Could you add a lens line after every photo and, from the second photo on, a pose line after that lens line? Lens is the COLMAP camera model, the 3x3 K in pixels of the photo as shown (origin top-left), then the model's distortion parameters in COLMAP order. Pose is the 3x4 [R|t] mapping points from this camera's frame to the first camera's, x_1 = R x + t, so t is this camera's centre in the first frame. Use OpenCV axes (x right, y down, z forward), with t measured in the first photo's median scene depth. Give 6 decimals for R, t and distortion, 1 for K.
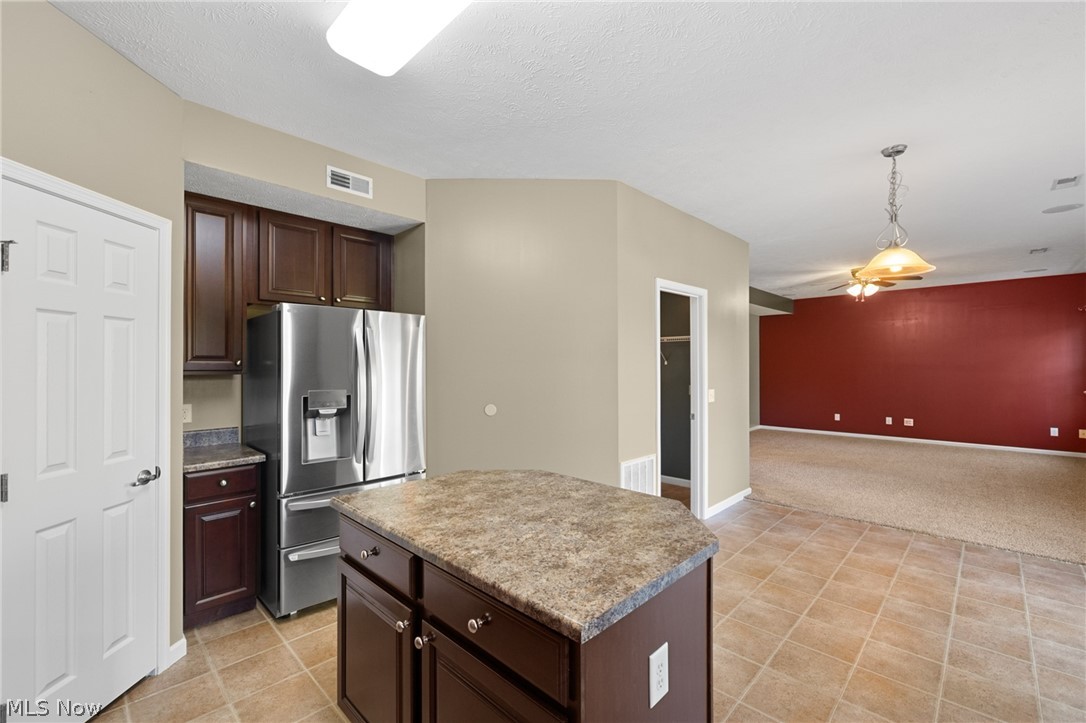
lens RADIAL K [[461.0, 0, 539.4], [0, 461.0, 363.5], [0, 0, 1]] dist [-0.000566, -0.000749]
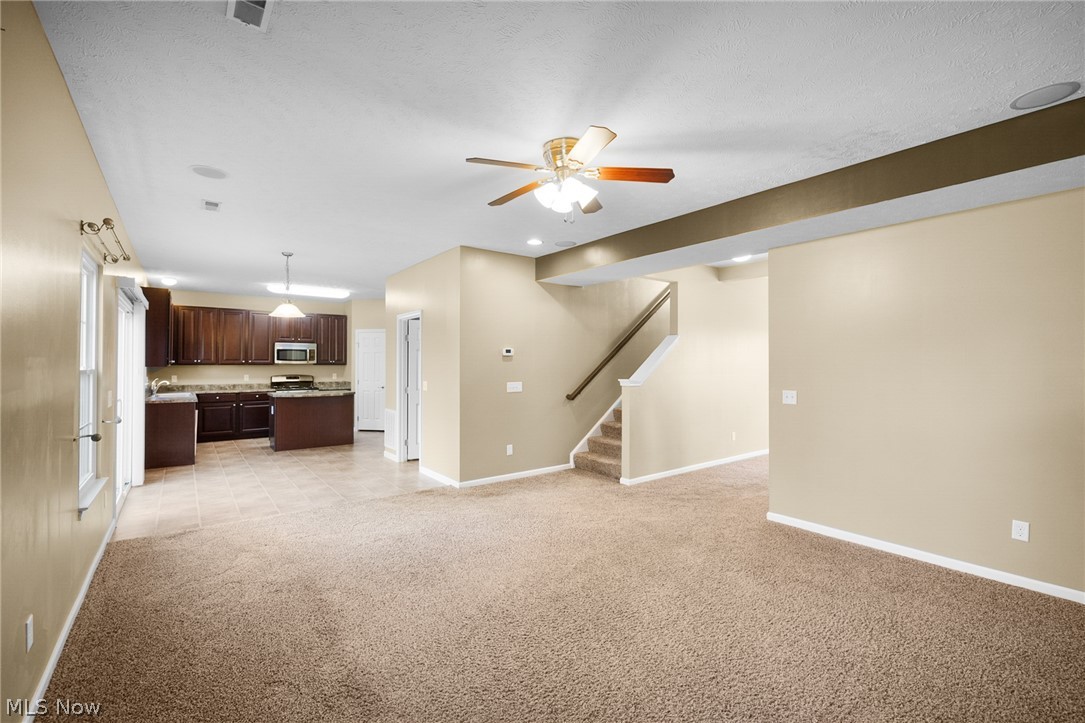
lens RADIAL K [[460.5, 0, 536.0], [0, 460.5, 360.0], [0, 0, 1]] dist [-0.000566, -0.000749]
pose [[-0.139445, -0.007675, -0.990200, 4.107939], [-0.002015, 0.999970, -0.007467, 0.008633], [0.990228, 0.000954, -0.139456, 3.715153]]
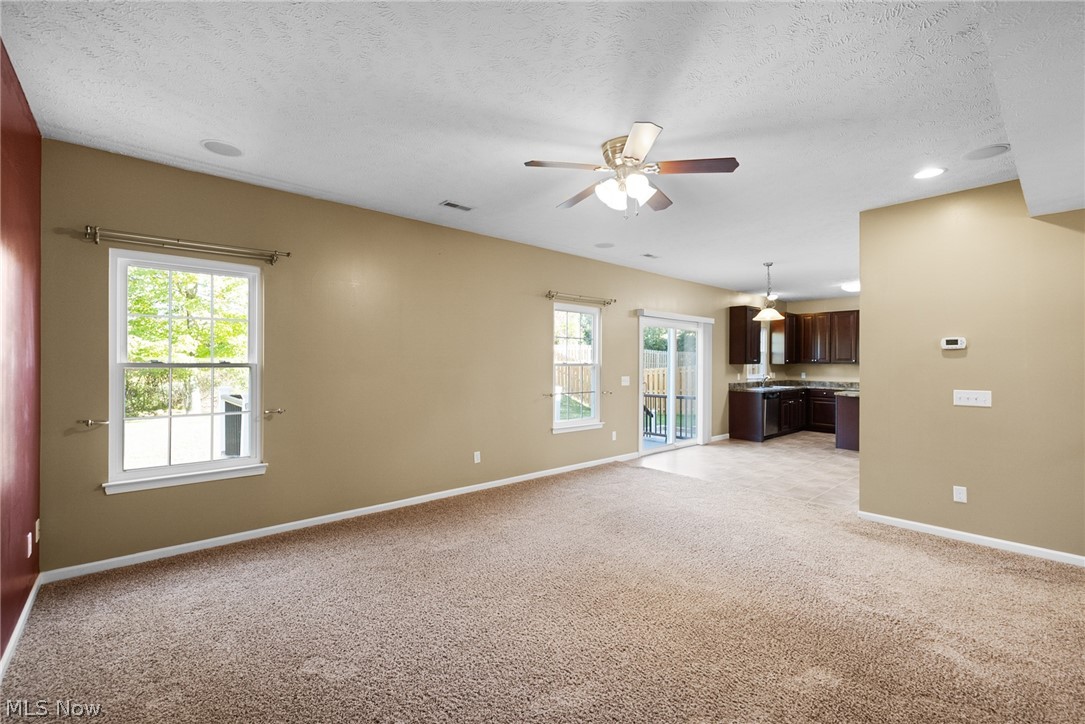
lens RADIAL K [[460.5, 0, 547.1], [0, 460.5, 367.3], [0, 0, 1]] dist [-0.000566, -0.000749]
pose [[-0.997934, -0.002001, 0.064214, 2.705139], [-0.001300, 0.999939, 0.010963, 0.018073], [-0.064232, 0.010857, -0.997876, 5.233235]]
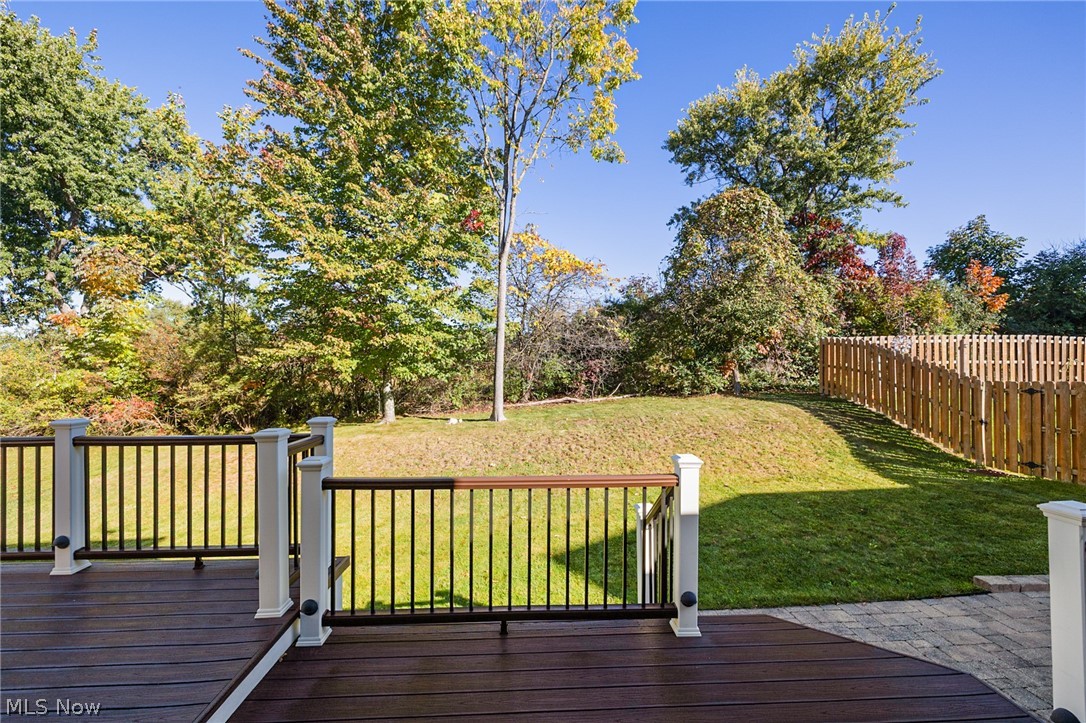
lens RADIAL K [[461.0, 0, 541.7], [0, 461.0, 362.5], [0, 0, 1]] dist [-0.000566, -0.000749]
pose [[-0.734990, 0.005165, 0.678058, 2.264663], [0.001701, 0.999982, -0.005773, 0.019299], [-0.678076, -0.003089, -0.734986, 1.159330]]
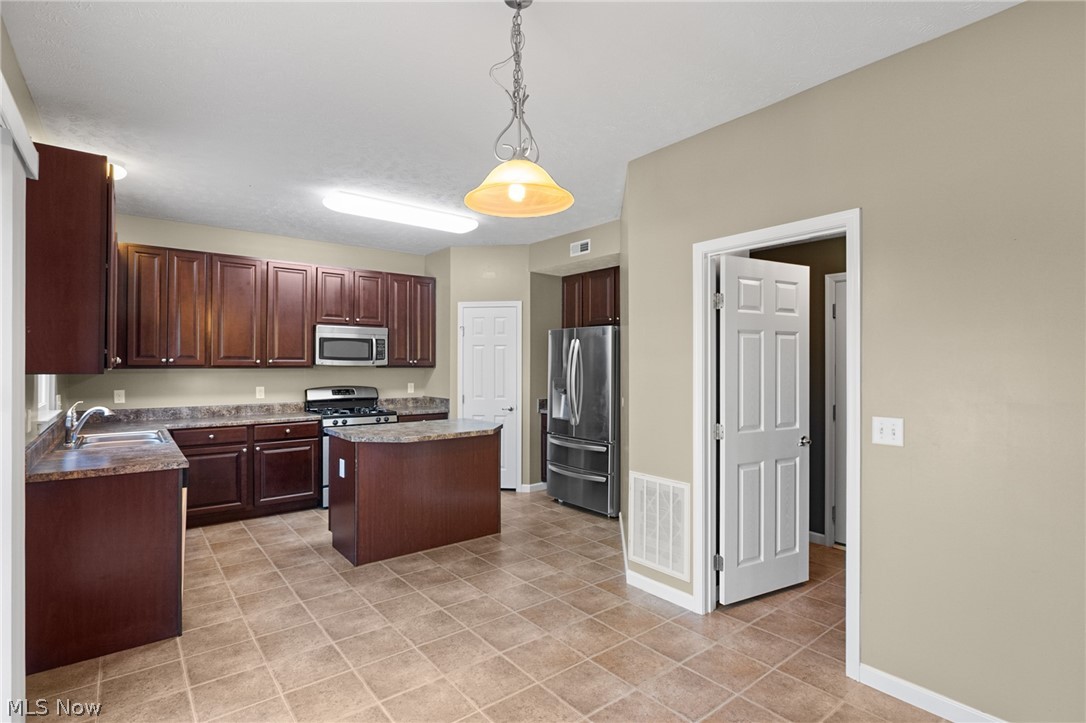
lens RADIAL K [[528.7, 0, 545.0], [0, 528.7, 364.2], [0, 0, 1]] dist [0.000966, 0.001960]
pose [[-0.120003, -0.001424, -0.992773, 2.303554], [-0.000110, 0.999999, -0.001421, 0.014039], [0.992774, -0.000061, -0.120003, 1.793800]]
